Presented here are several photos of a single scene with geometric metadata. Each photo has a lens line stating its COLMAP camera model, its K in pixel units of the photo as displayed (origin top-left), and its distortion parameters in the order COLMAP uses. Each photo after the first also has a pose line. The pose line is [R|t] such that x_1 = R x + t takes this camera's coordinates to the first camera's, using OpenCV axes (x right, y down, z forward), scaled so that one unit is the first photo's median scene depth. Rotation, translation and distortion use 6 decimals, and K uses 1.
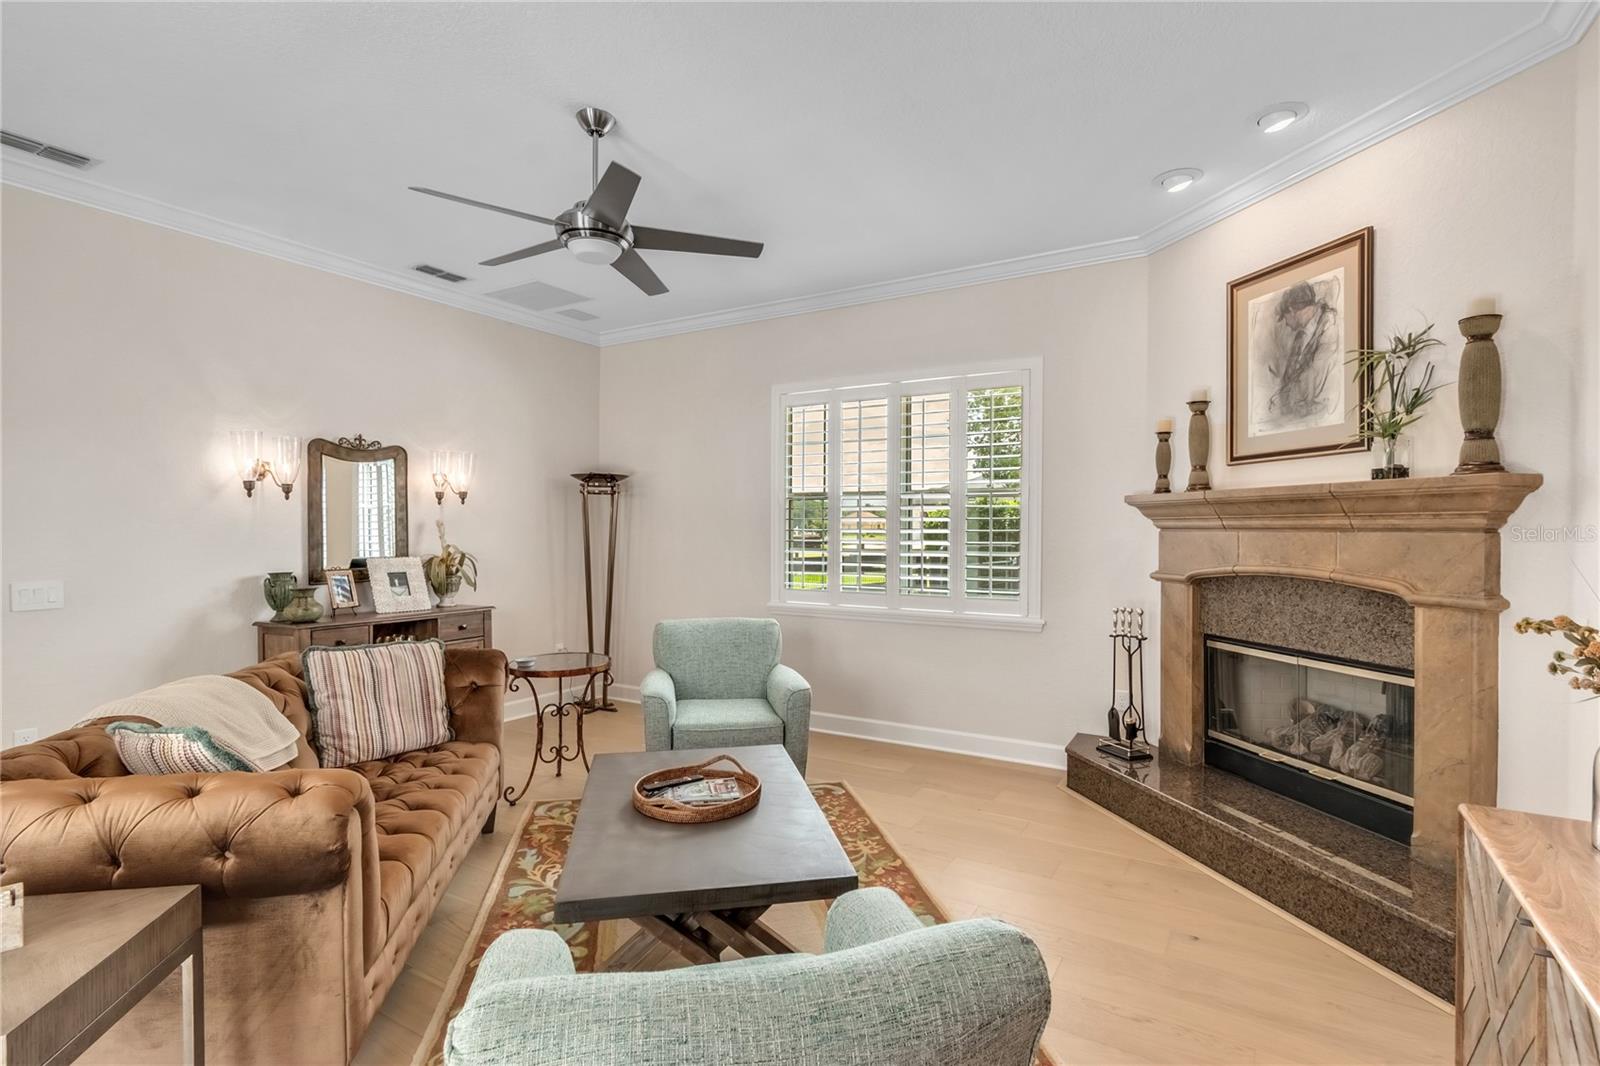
lens RADIAL K [[768.1, 0, 786.7], [0, 768.1, 533.0], [0, 0, 1]] dist [0.003247, -0.003899]
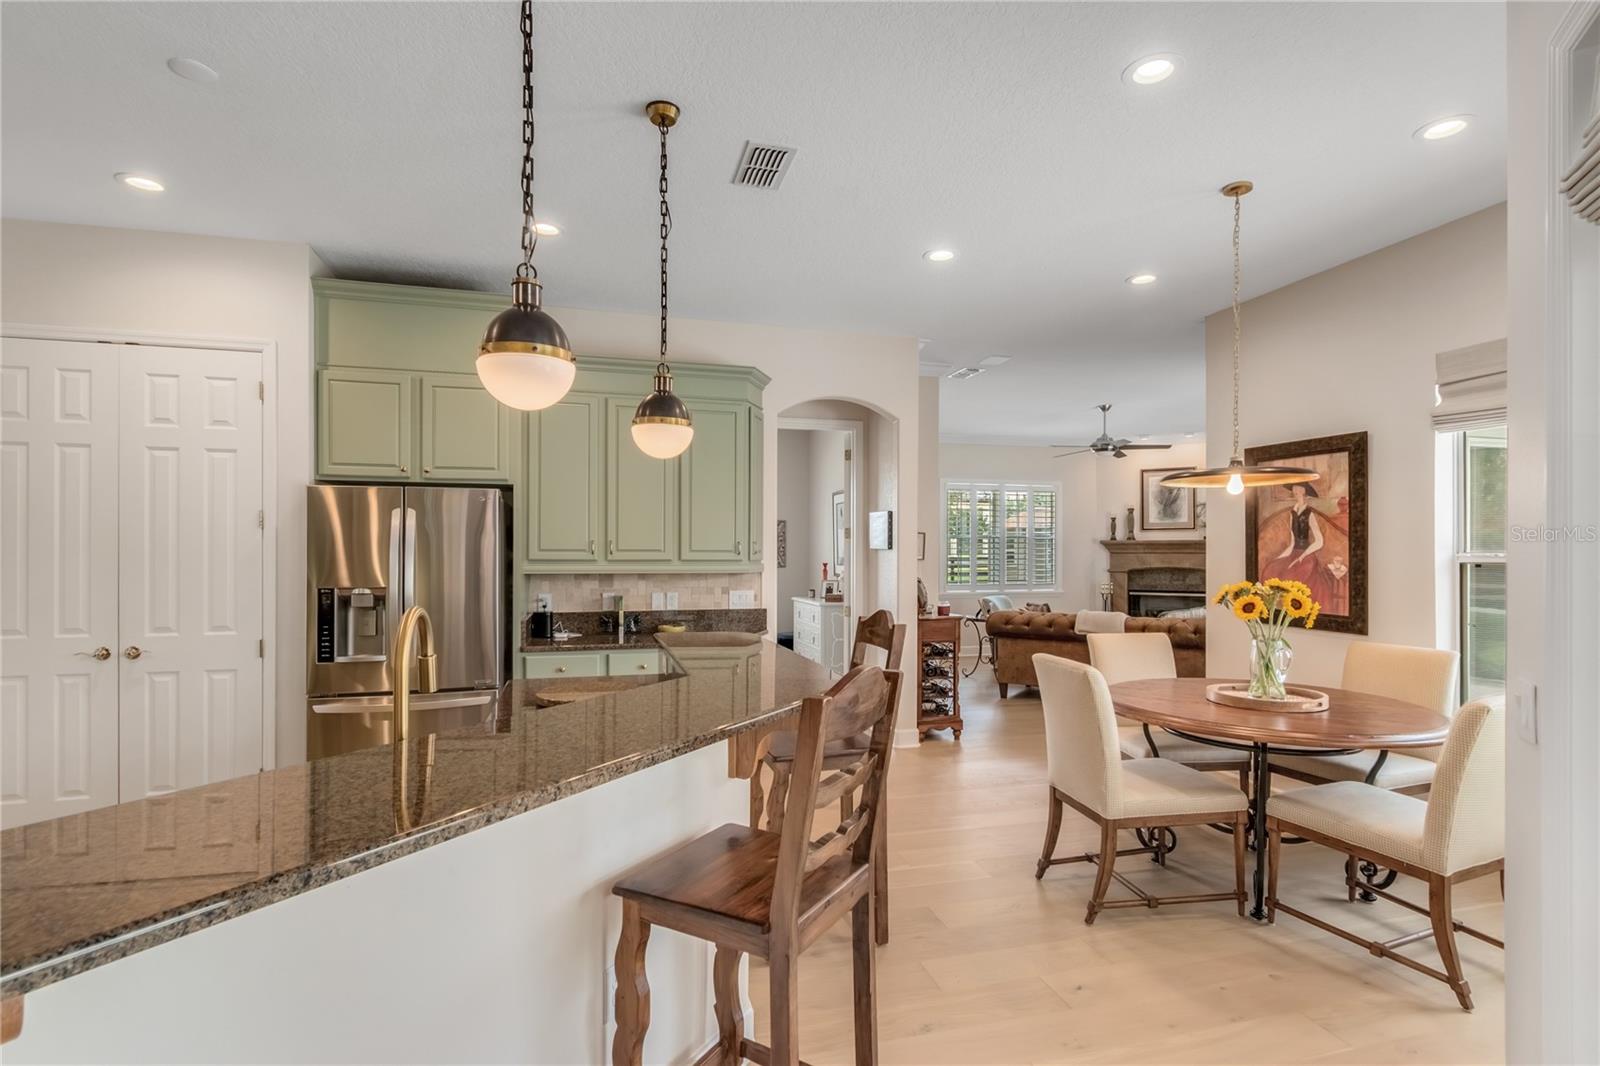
lens RADIAL K [[768.1, 0, 803.4], [0, 768.1, 558.7], [0, 0, 1]] dist [0.003247, -0.003899]
pose [[0.680516, -0.010074, 0.732664, -2.695528], [0.008333, 0.999947, 0.006009, -0.013995], [-0.732686, 0.002016, 0.680564, -0.059205]]
